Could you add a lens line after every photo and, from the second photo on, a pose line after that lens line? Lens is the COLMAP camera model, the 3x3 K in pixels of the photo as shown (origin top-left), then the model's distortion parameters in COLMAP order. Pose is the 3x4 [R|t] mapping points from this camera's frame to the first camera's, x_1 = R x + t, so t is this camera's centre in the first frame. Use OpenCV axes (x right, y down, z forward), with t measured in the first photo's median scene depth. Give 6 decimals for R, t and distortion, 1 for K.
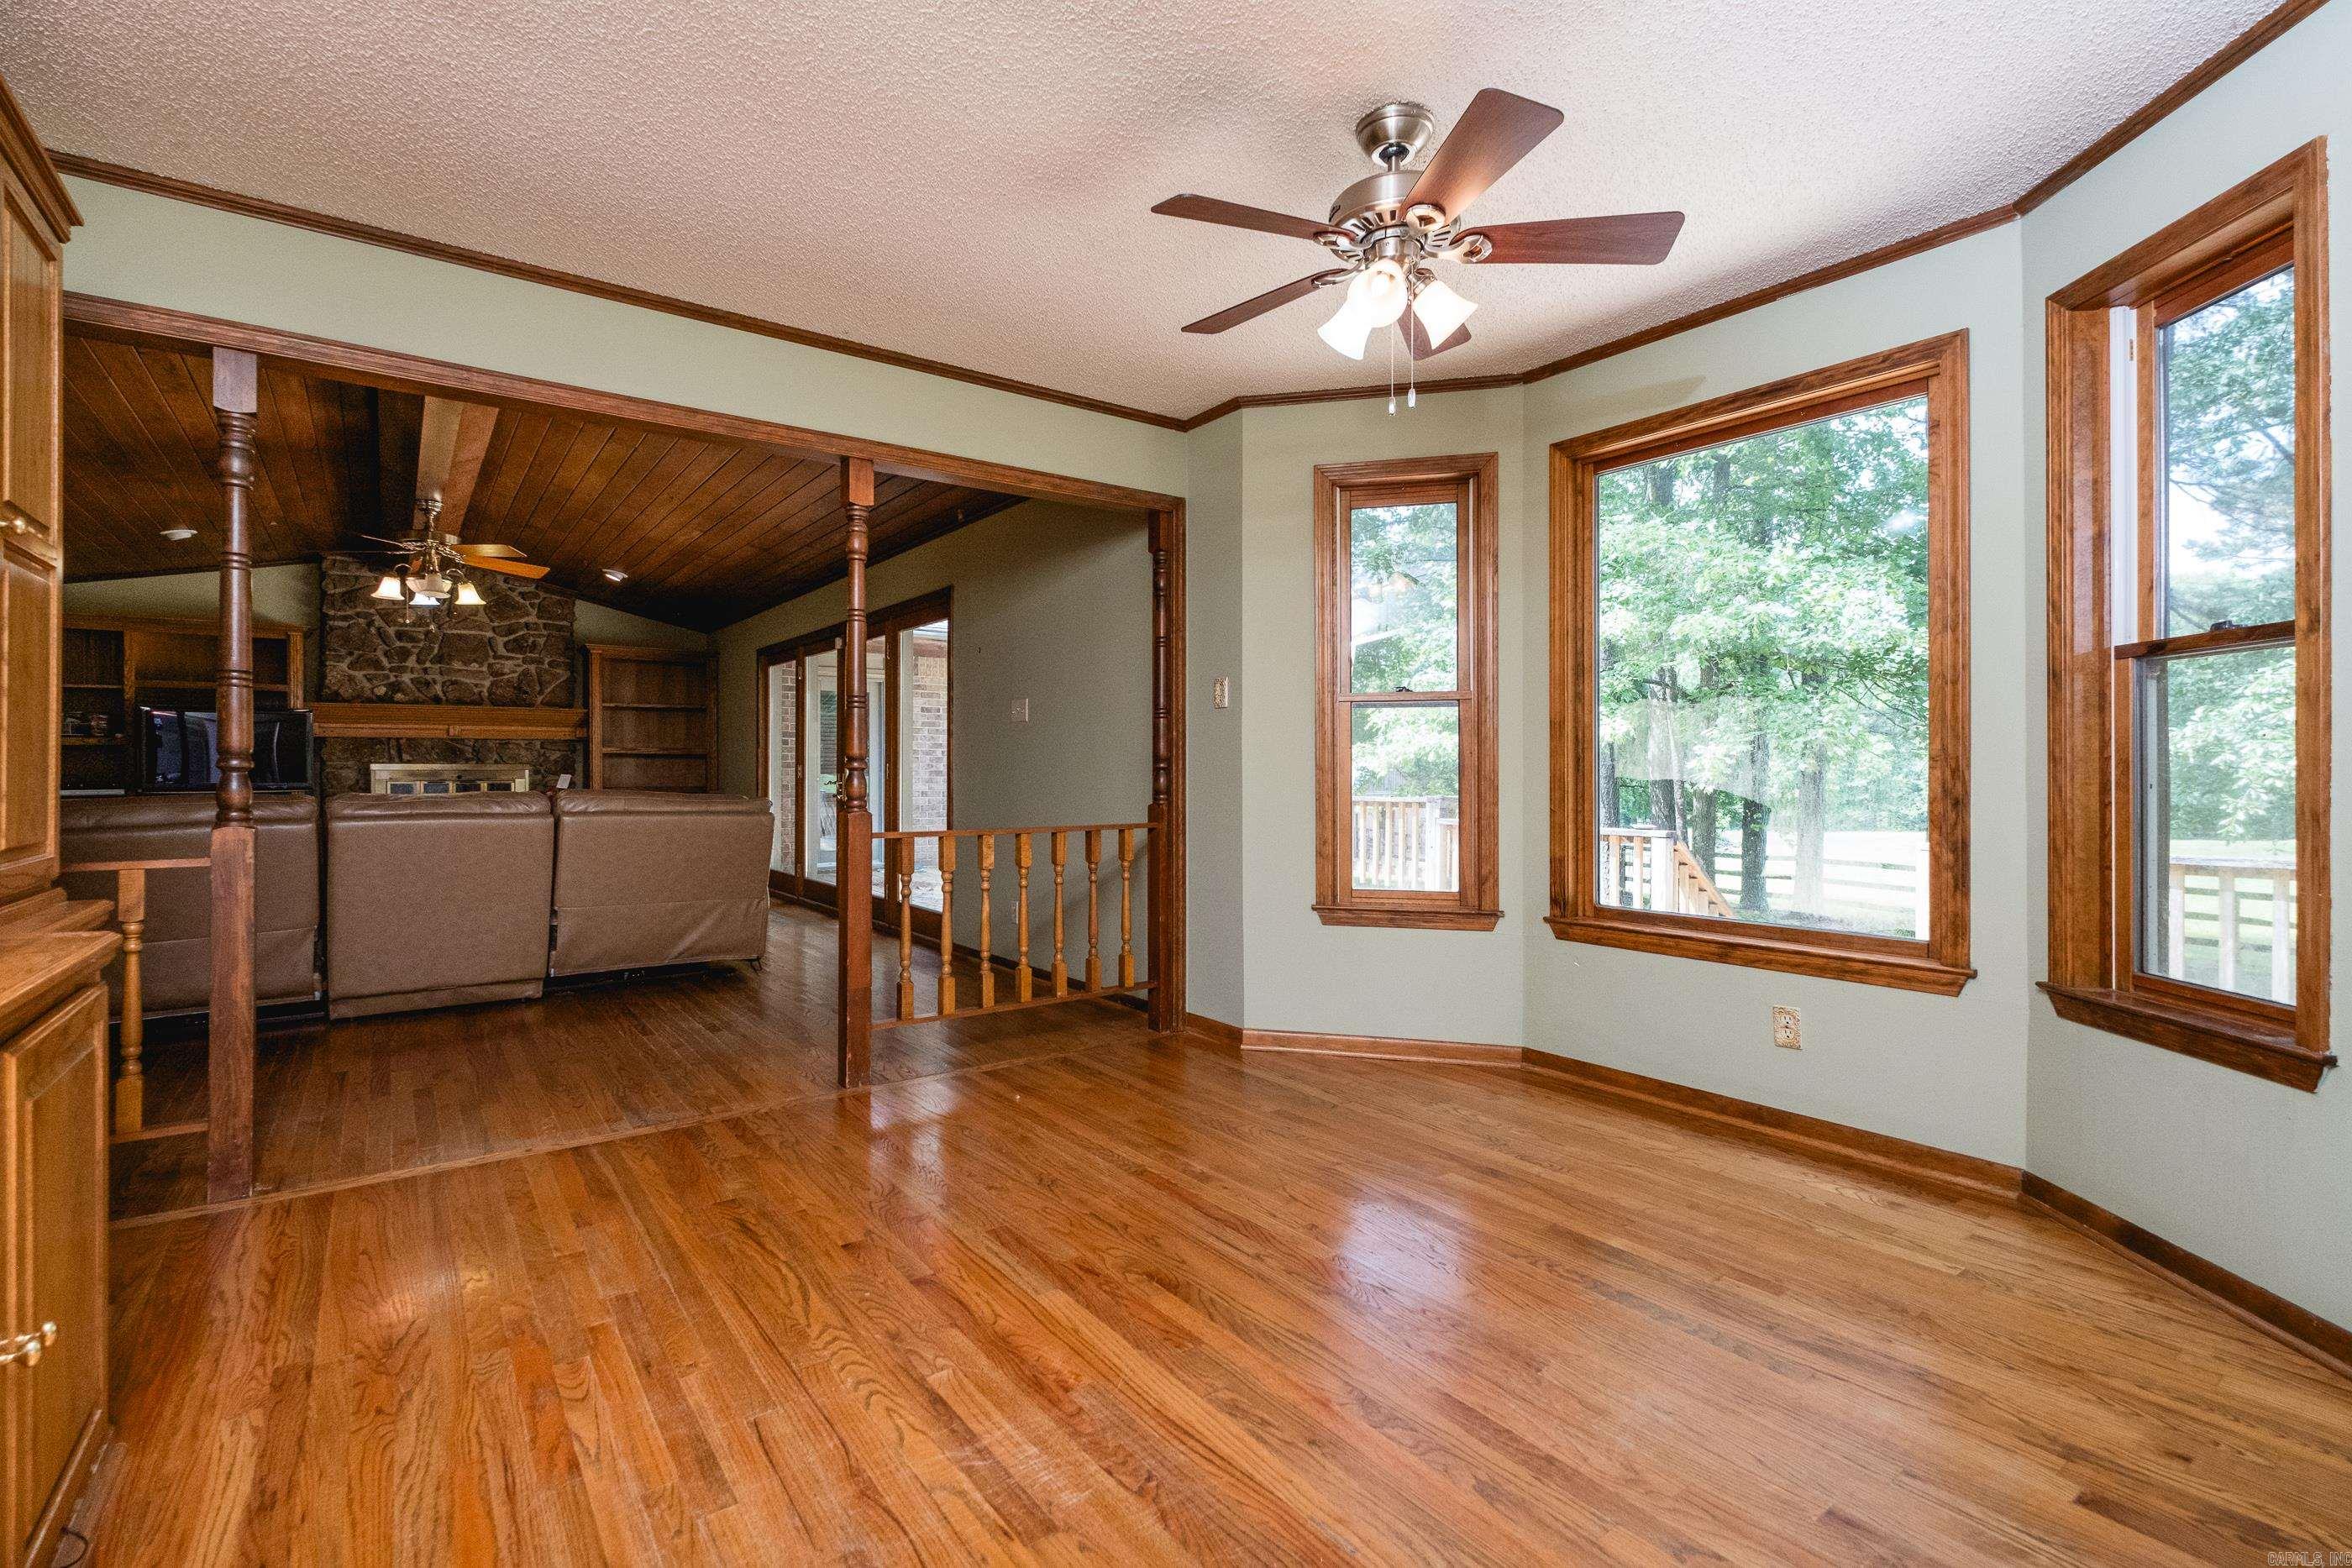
lens RADIAL K [[1038.5, 0, 1097.4], [0, 1038.5, 769.6], [0, 0, 1]] dist [0.007920, -0.002702]
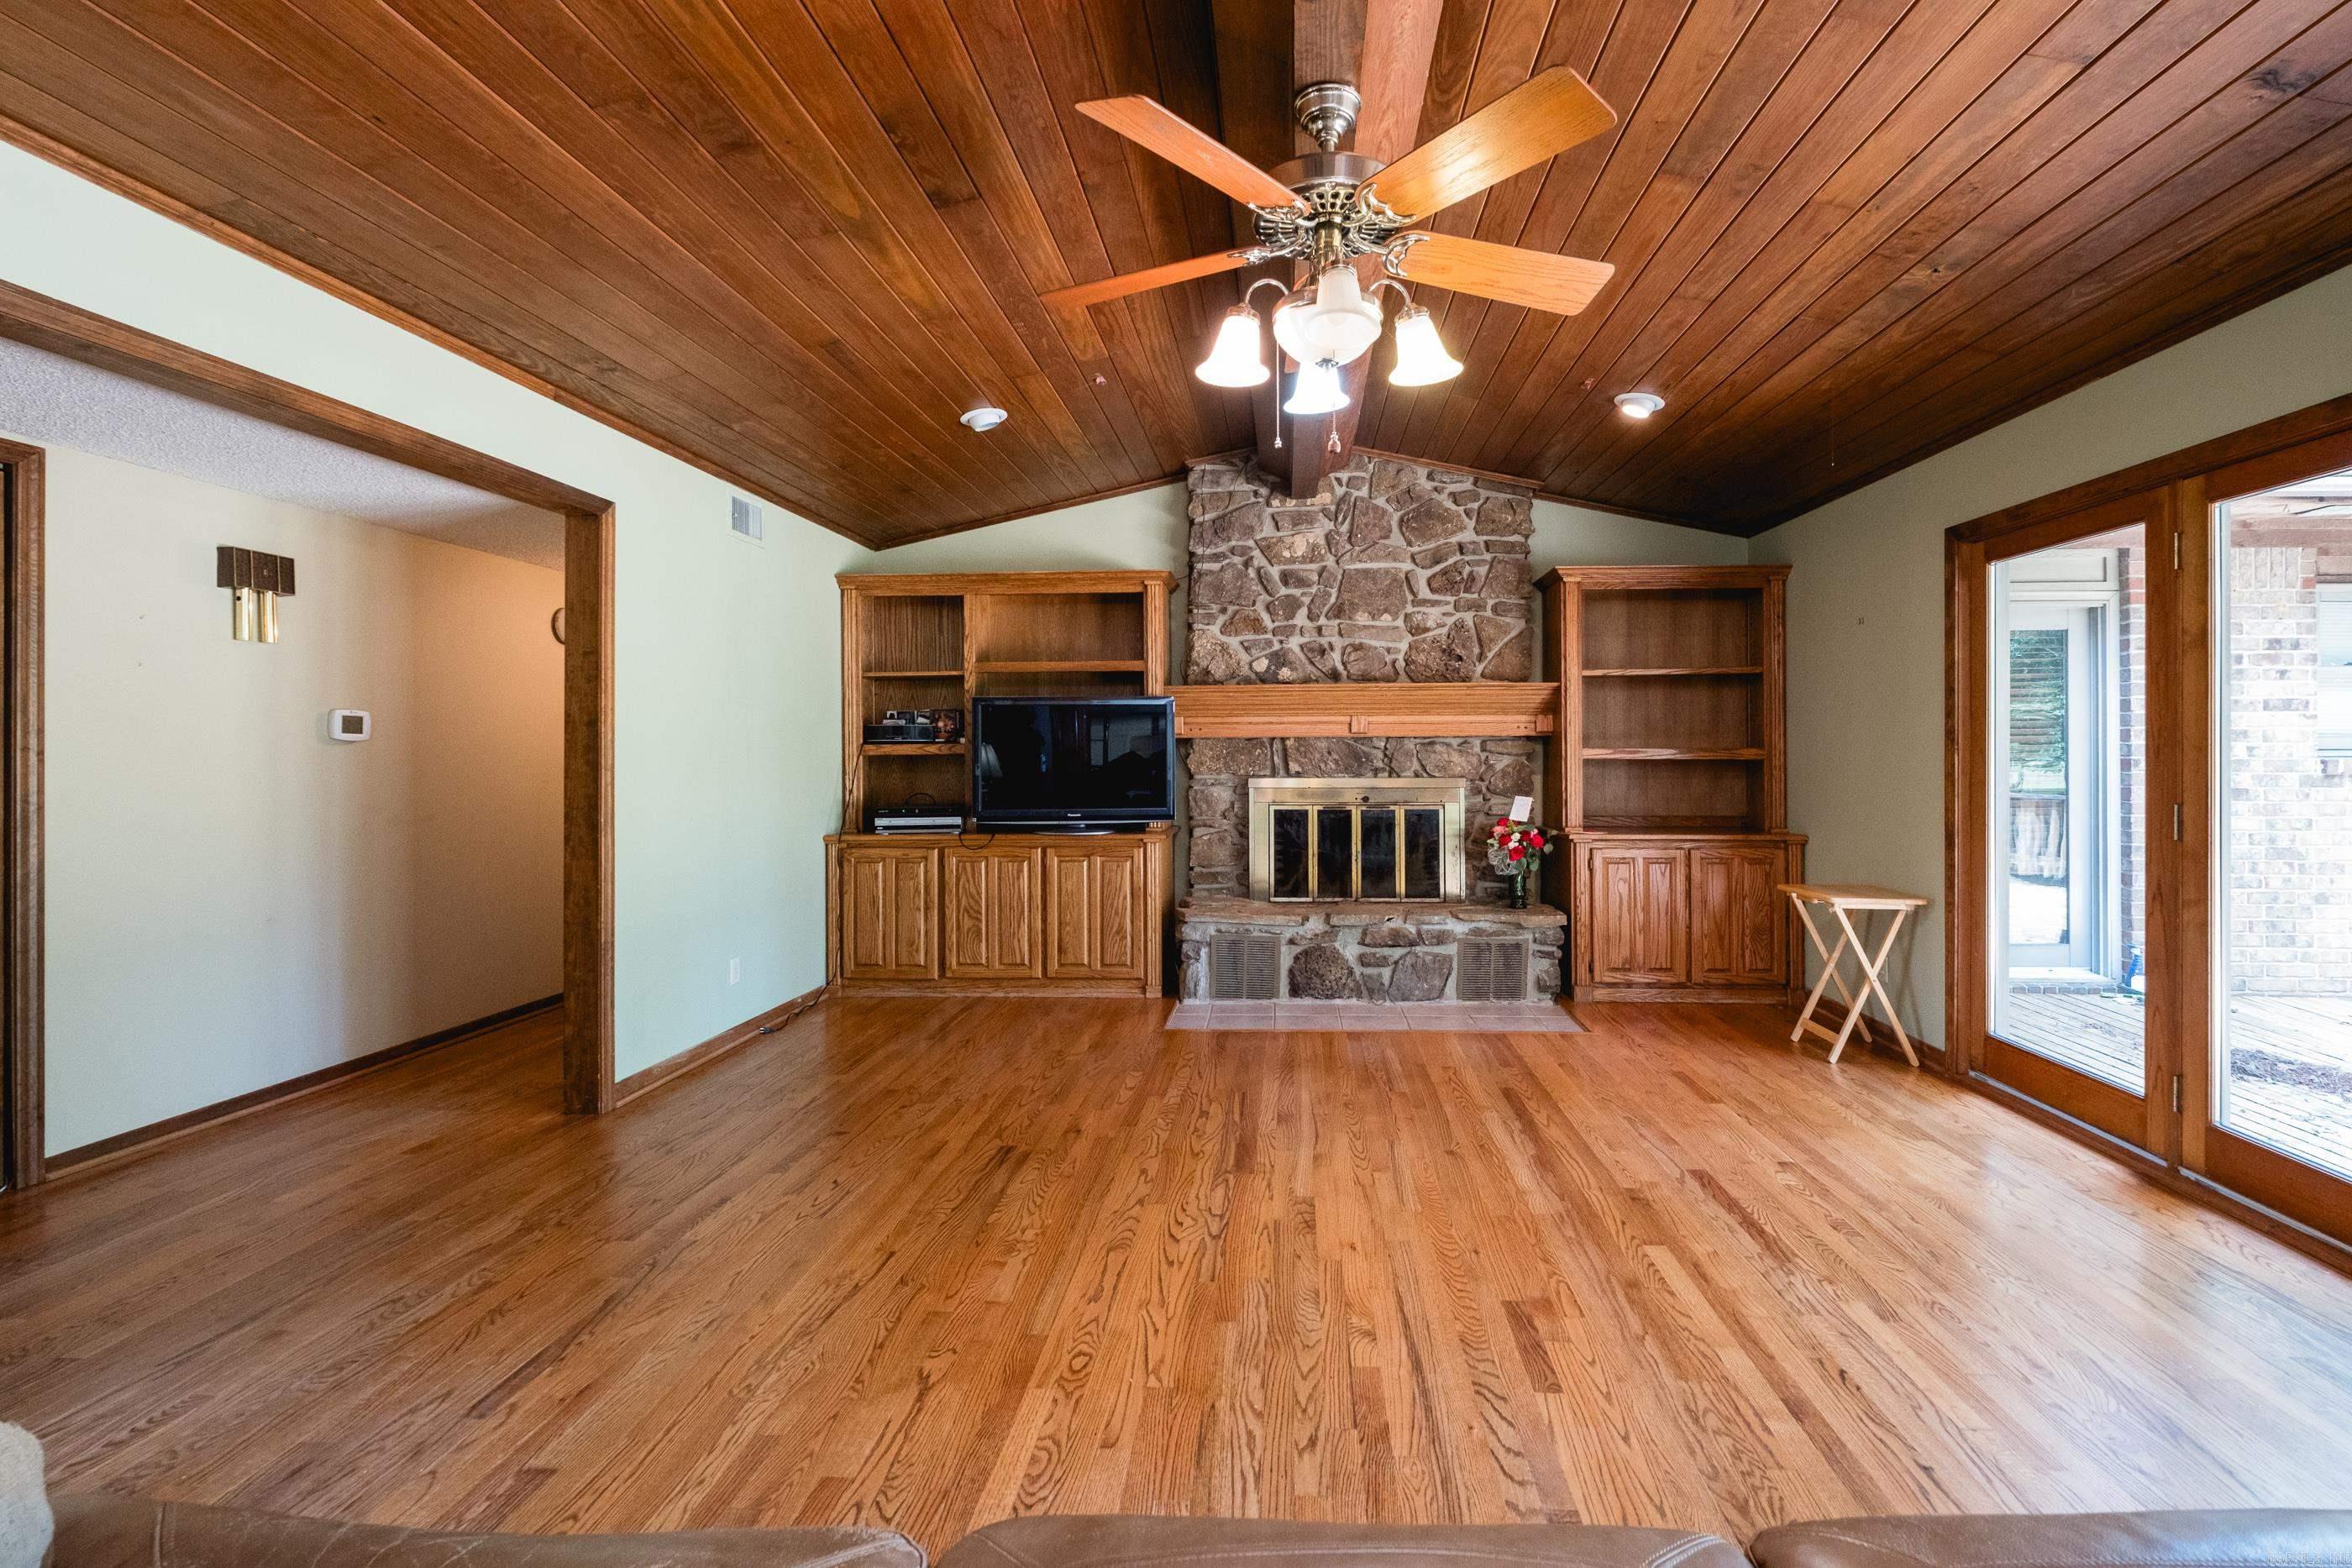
lens RADIAL K [[1038.5, 0, 1216.4], [0, 1038.5, 752.0], [0, 0, 1]] dist [0.007920, -0.002702]
pose [[0.782988, -0.000271, -0.622037, -0.309835], [0.002528, 0.999993, 0.002747, -0.023644], [0.622032, -0.003723, 0.782983, 0.479552]]
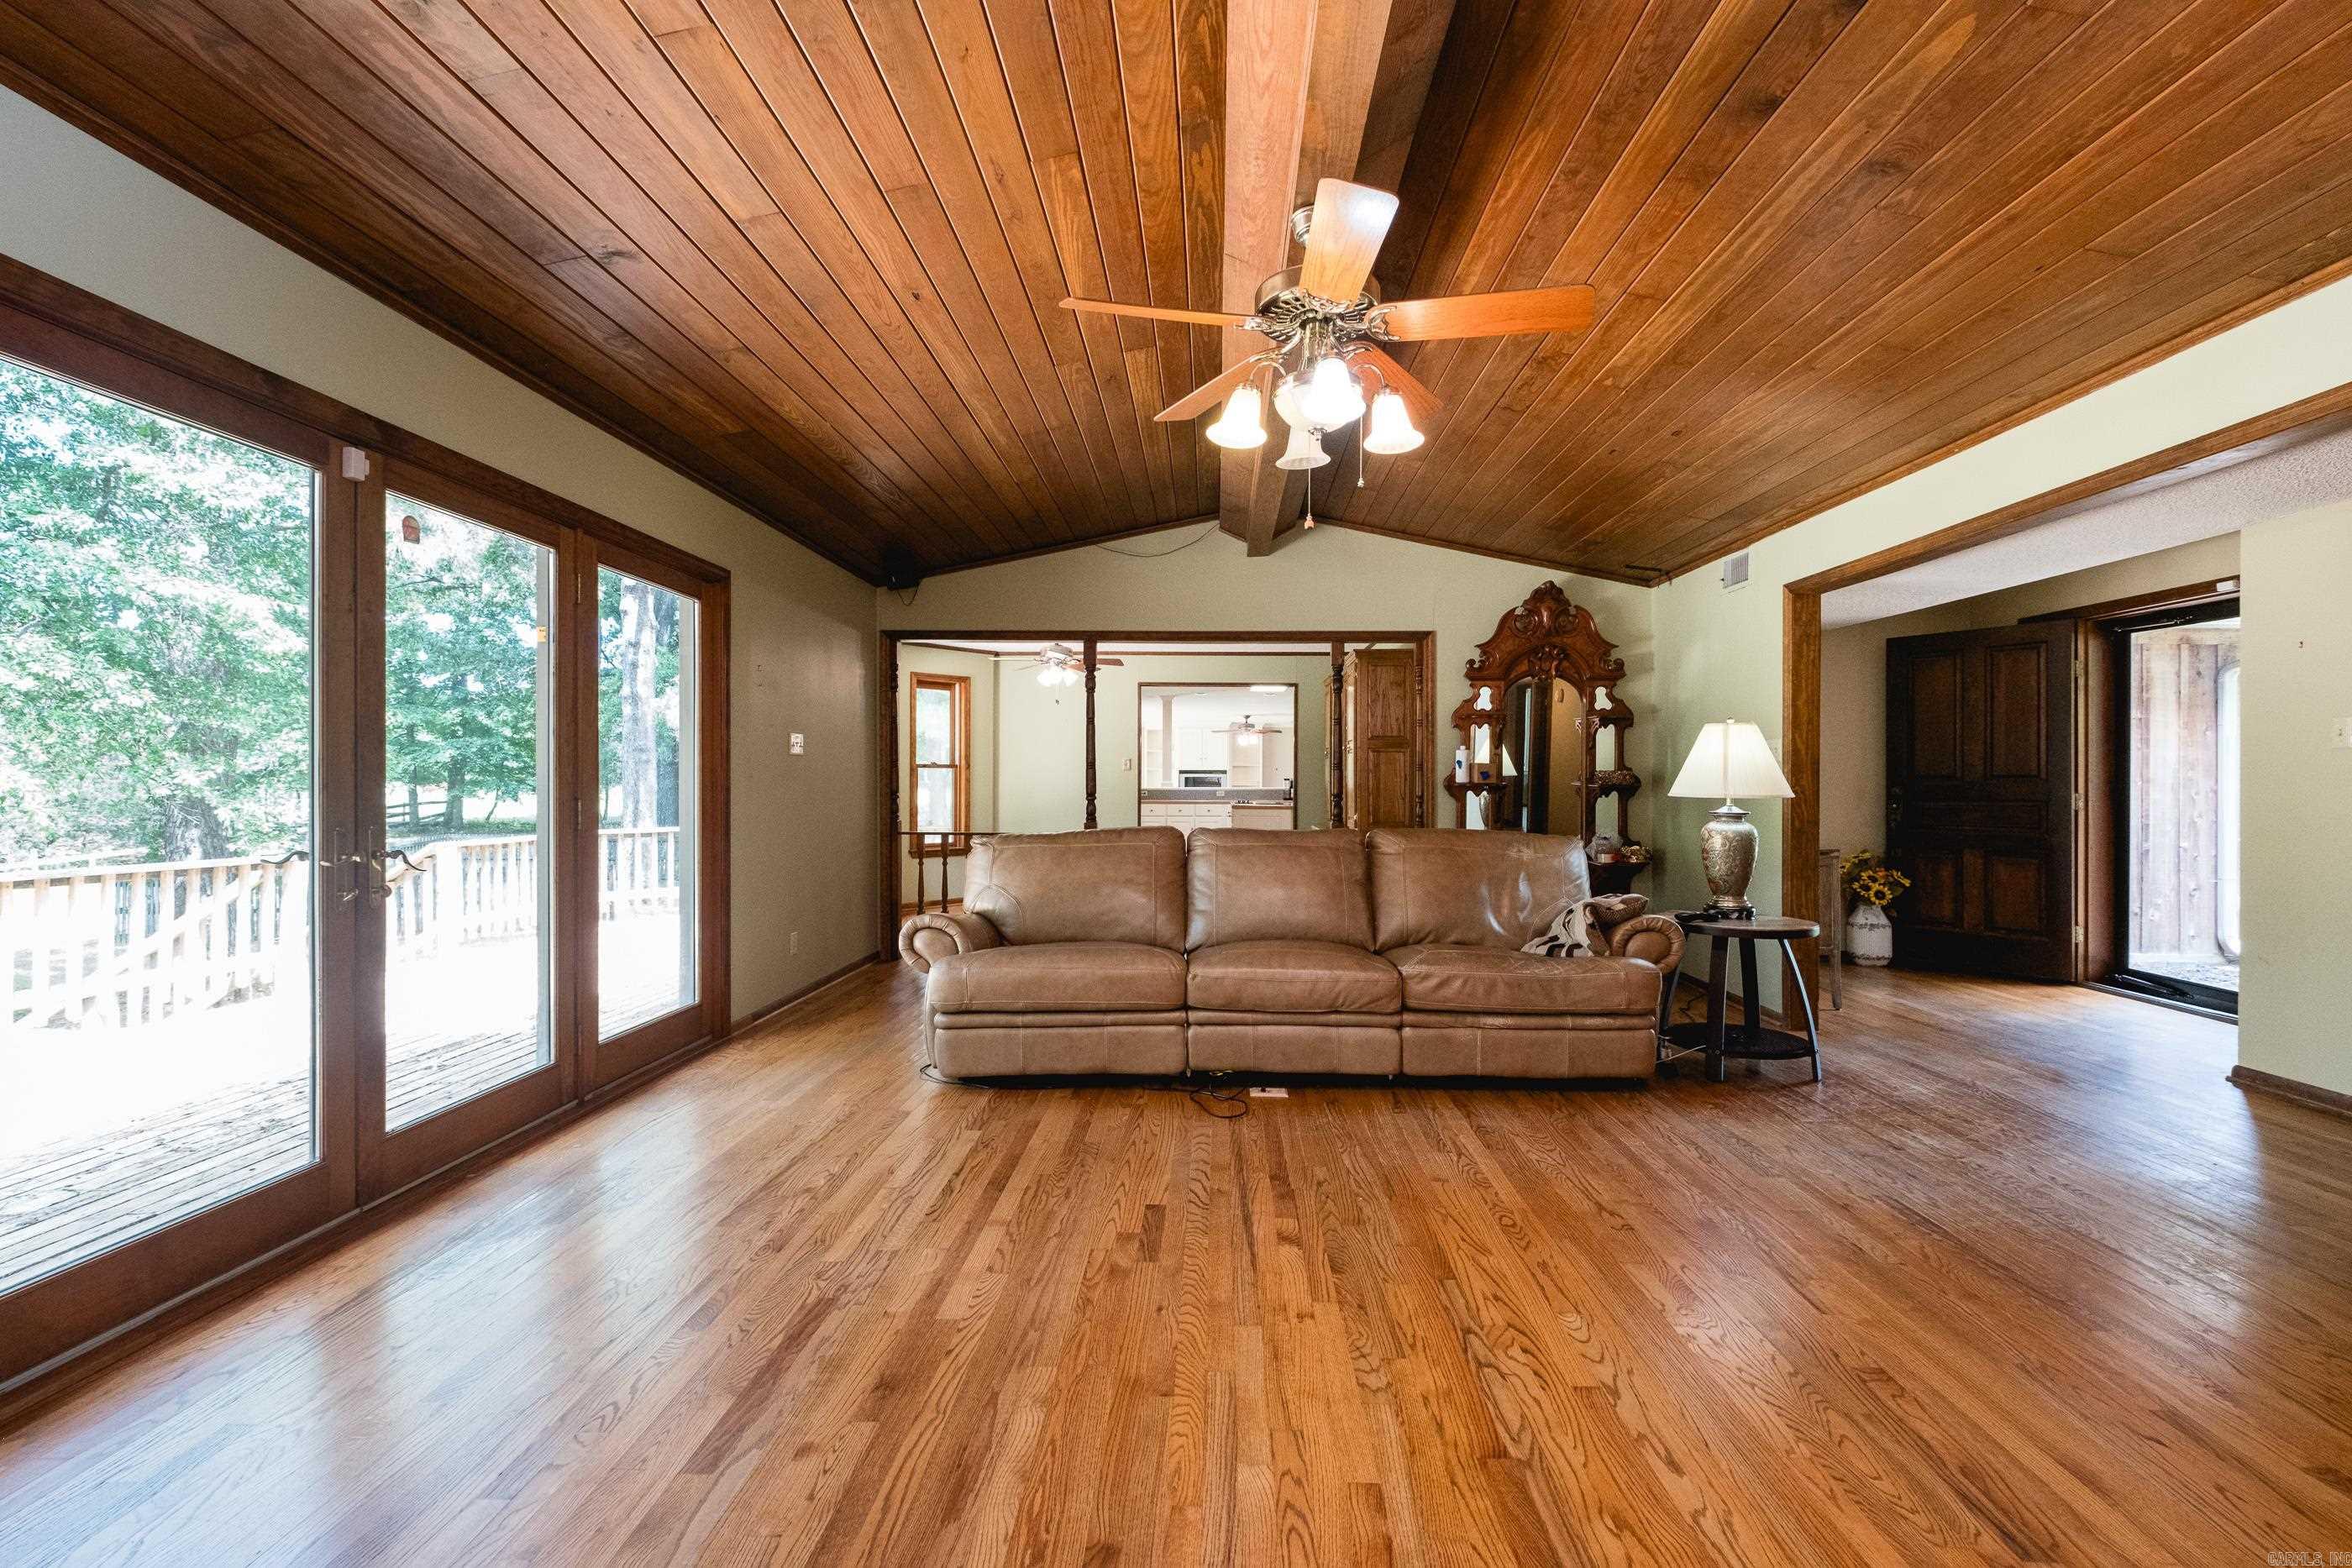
lens RADIAL K [[1038.5, 0, 1208.4], [0, 1038.5, 800.4], [0, 0, 1]] dist [0.007920, -0.002702]
pose [[-0.821347, -0.010596, 0.570330, -0.604126], [-0.003346, 0.999900, 0.013759, -0.010352], [-0.570419, 0.009392, -0.821300, 0.981277]]
